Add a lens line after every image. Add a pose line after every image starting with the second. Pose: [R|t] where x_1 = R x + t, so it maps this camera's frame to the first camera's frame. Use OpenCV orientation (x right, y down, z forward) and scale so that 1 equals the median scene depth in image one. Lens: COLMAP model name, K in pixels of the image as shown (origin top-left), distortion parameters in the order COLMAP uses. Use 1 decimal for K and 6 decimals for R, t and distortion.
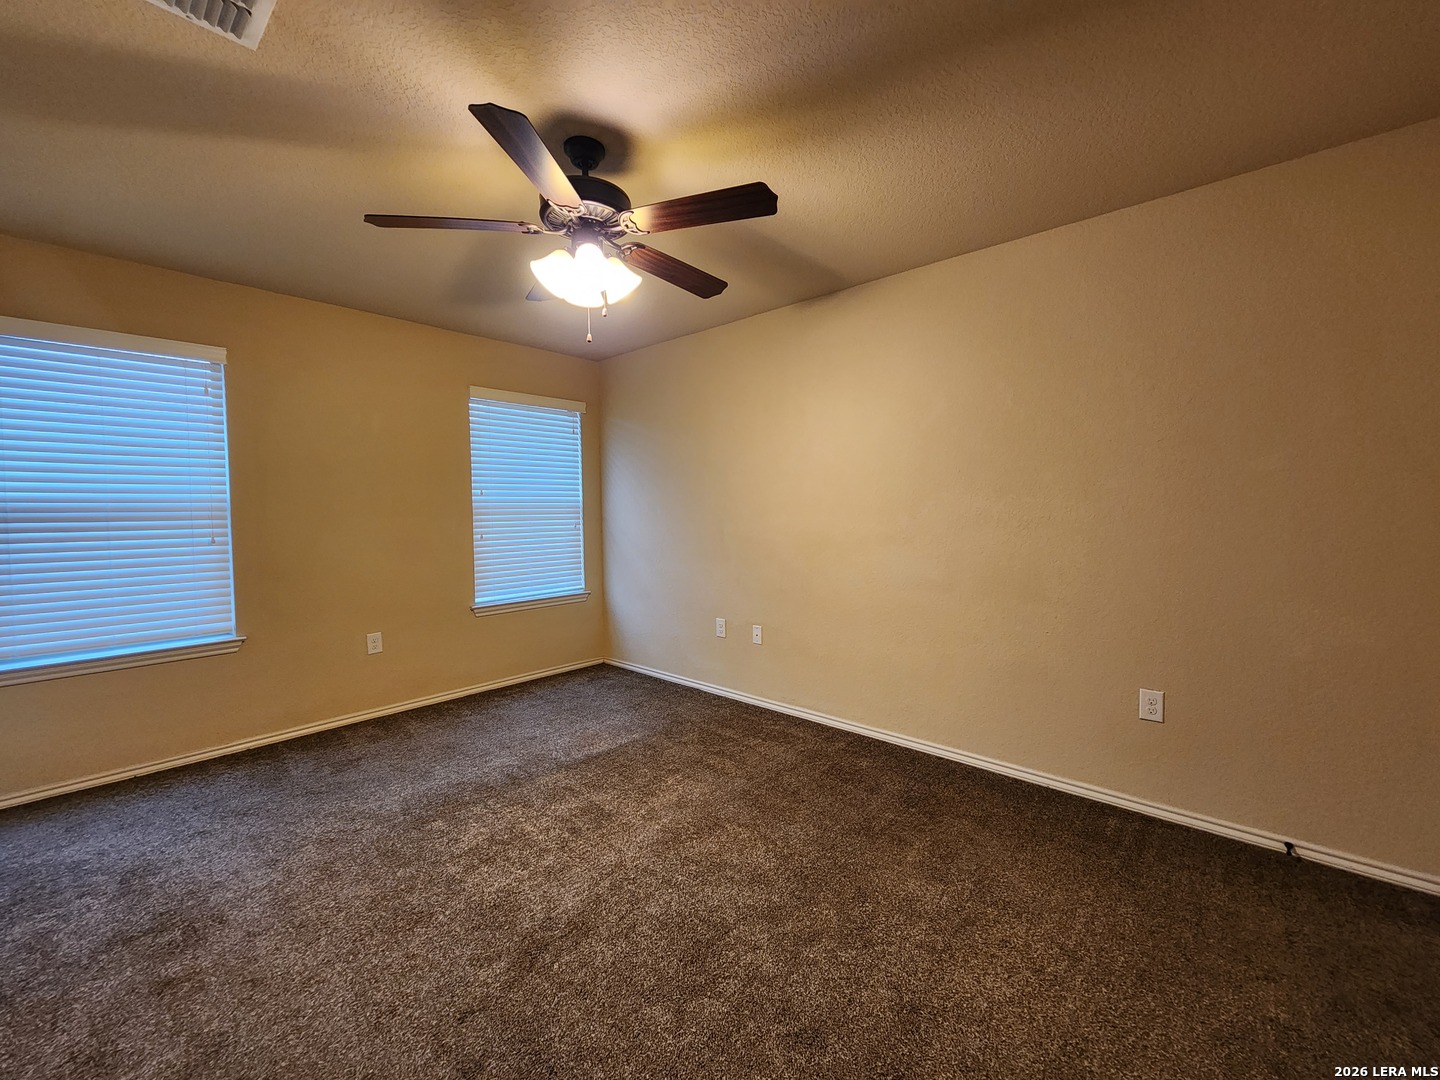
lens RADIAL K [[584.1, 0, 731.7], [0, 584.1, 532.2], [0, 0, 1]] dist [0.007368, -0.004658]
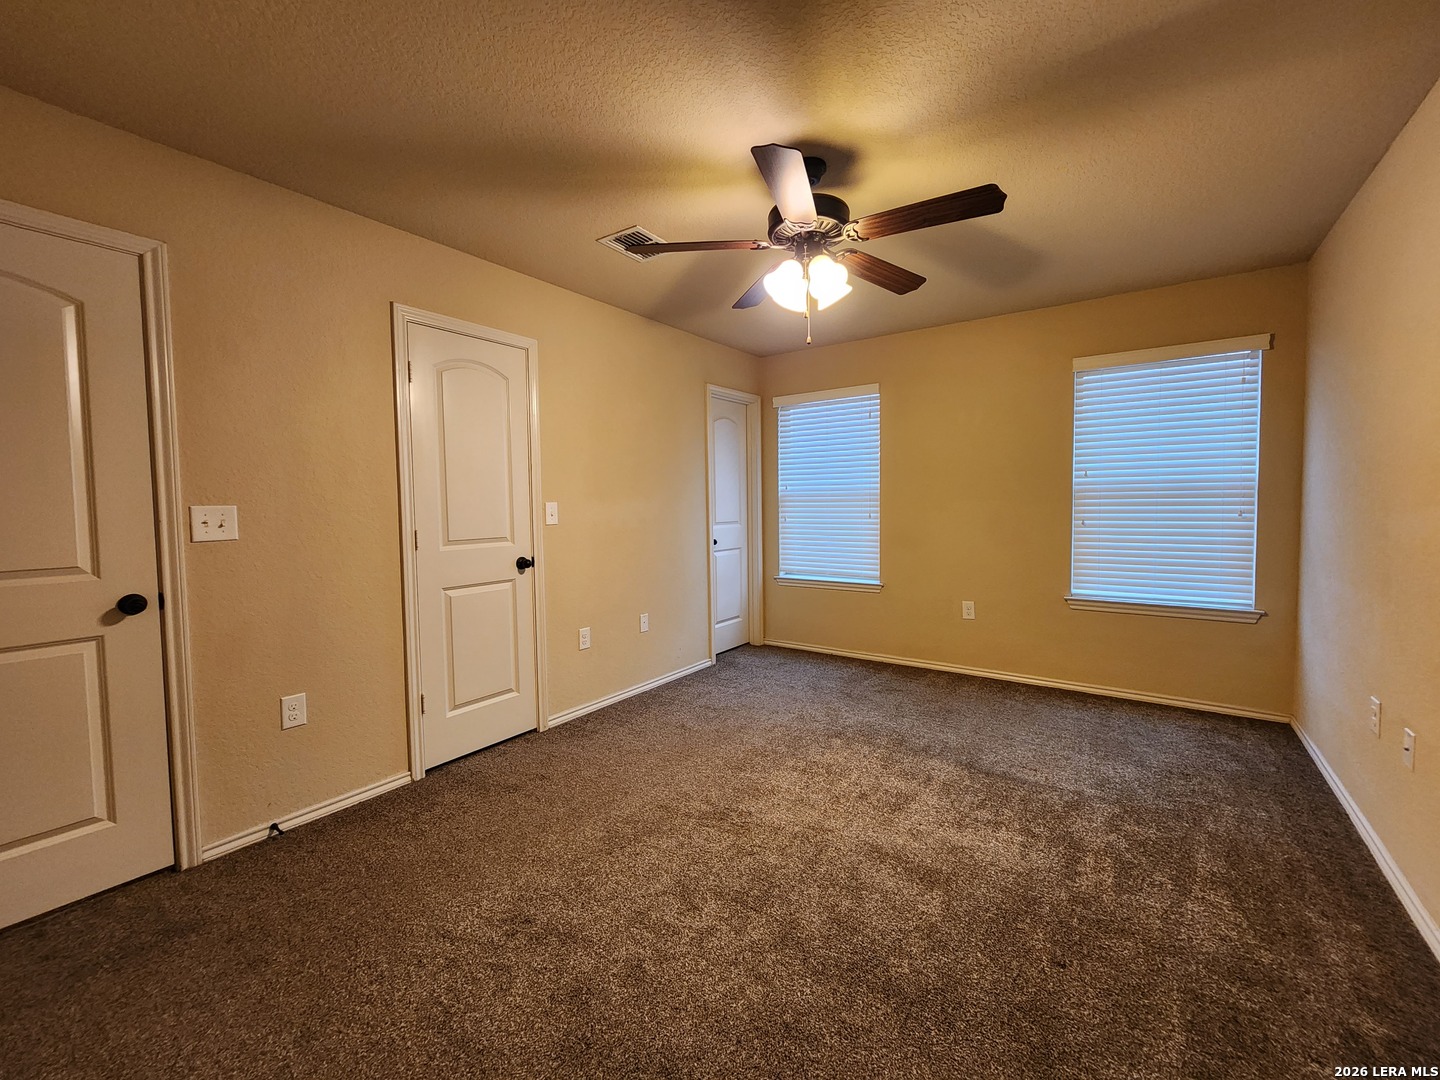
lens RADIAL K [[616.8, 0, 764.2], [0, 616.8, 525.3], [0, 0, 1]] dist [0.010479, -0.000002]
pose [[0.125164, 0.052016, -0.990772, 0.637005], [-0.026016, 0.998453, 0.049133, -0.031451], [0.991795, 0.019626, 0.126323, 0.523833]]
